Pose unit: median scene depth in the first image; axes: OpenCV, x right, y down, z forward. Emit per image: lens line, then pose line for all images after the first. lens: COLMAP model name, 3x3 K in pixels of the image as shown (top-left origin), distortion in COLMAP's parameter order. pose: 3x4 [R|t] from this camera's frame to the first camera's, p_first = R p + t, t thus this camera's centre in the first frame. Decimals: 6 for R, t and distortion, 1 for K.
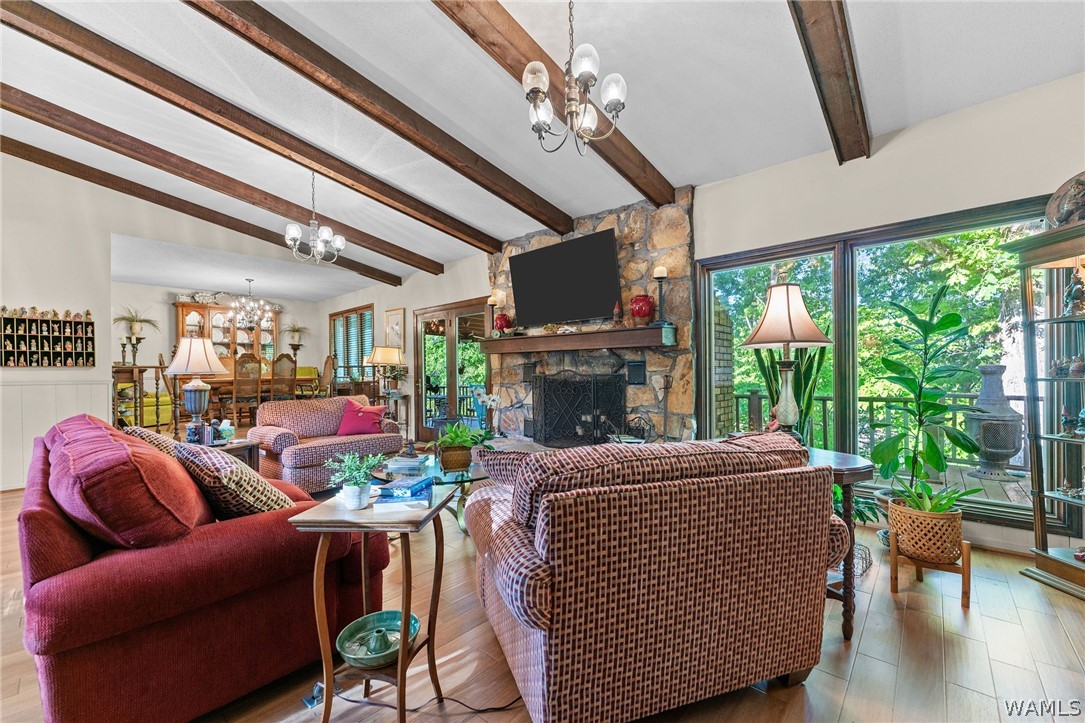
lens RADIAL K [[431.9, 0, 540.7], [0, 431.9, 370.8], [0, 0, 1]] dist [0.000214, 0.000034]
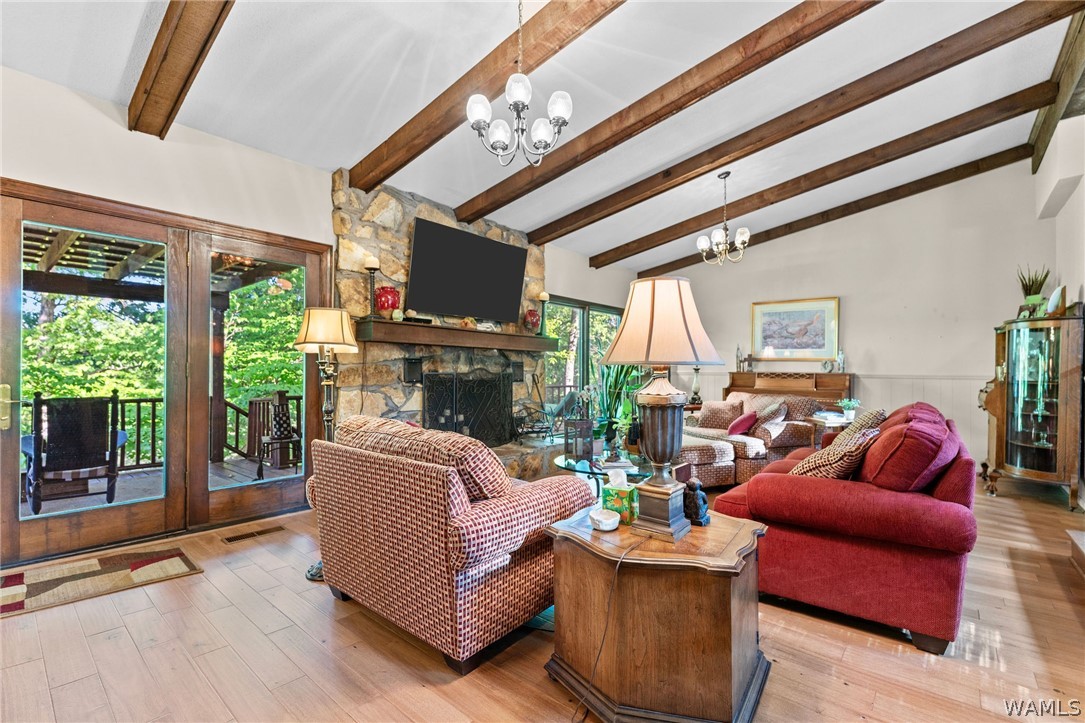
lens RADIAL K [[461.3, 0, 541.7], [0, 461.3, 369.1], [0, 0, 1]] dist [0.002191, 0.000267]
pose [[-0.032879, 0.015458, 0.999340, -1.036093], [-0.005939, 0.999860, -0.015662, 0.016287], [-0.999442, -0.006450, -0.032783, 0.946909]]
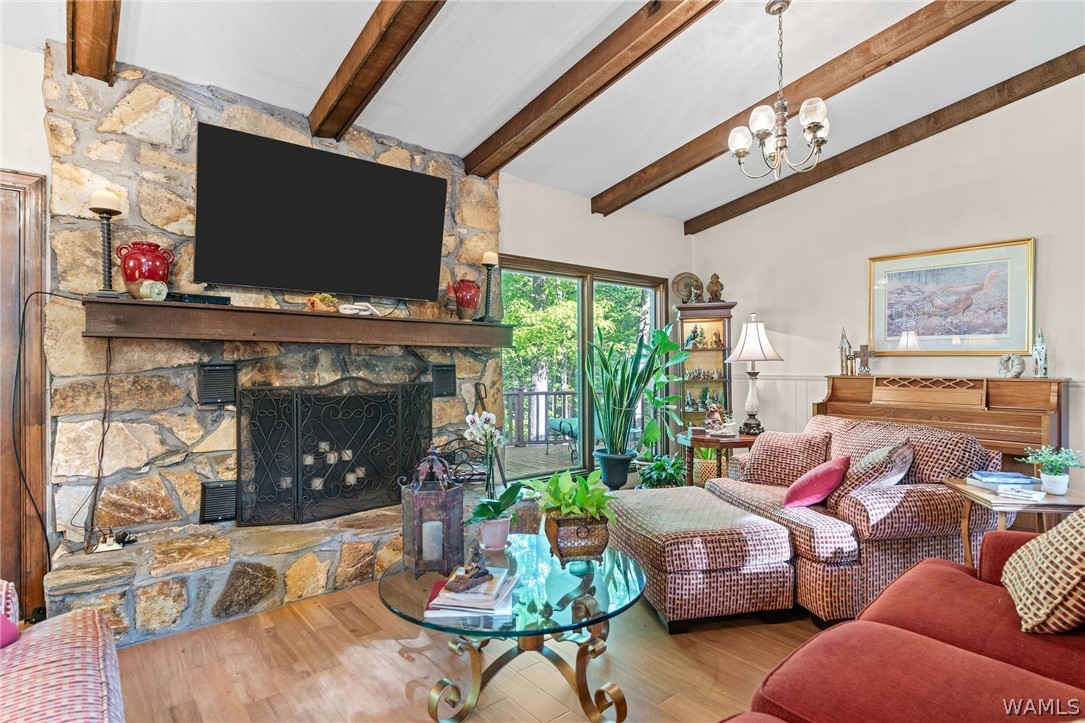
lens RADIAL K [[547.6, 0, 540.9], [0, 547.6, 367.5], [0, 0, 1]] dist [0.000512, -0.000363]
pose [[0.141436, 0.009678, 0.989900, -0.673266], [0.001425, 0.999949, -0.009980, -0.007989], [-0.989946, 0.002822, 0.141415, 0.678724]]
